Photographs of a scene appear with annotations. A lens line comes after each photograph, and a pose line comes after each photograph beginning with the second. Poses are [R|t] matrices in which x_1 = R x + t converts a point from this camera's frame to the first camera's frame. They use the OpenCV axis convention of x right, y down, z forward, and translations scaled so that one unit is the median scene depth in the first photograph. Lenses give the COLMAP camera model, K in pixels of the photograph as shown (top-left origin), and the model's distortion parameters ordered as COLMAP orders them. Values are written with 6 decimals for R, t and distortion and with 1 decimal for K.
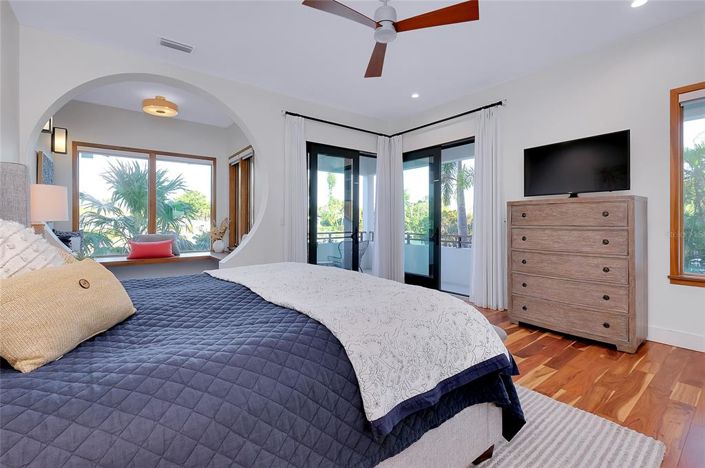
lens RADIAL K [[309.5, 0, 352.3], [0, 309.5, 220.3], [0, 0, 1]] dist [-0.002589, -0.000547]
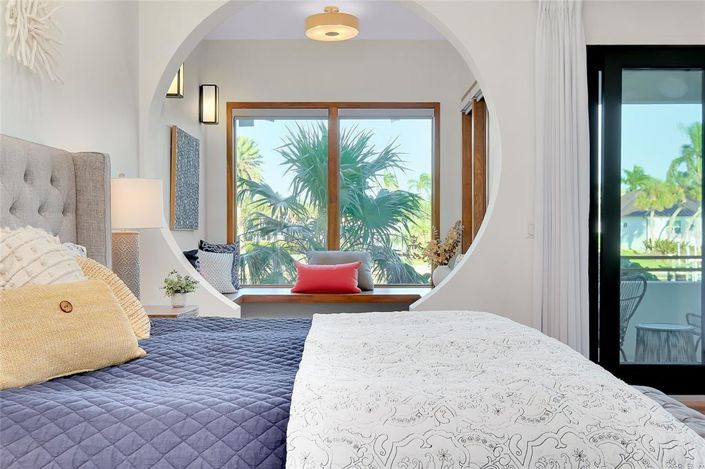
lens RADIAL K [[701.1, 0, 352.5], [0, 701.1, 234.5], [0, 0, 1]] dist [0.011558, 0.006414]
pose [[0.799259, 0.006297, -0.600954, 0.160612], [0.000937, 0.999931, 0.011725, -0.000523], [0.600986, -0.009934, 0.799198, -0.001808]]
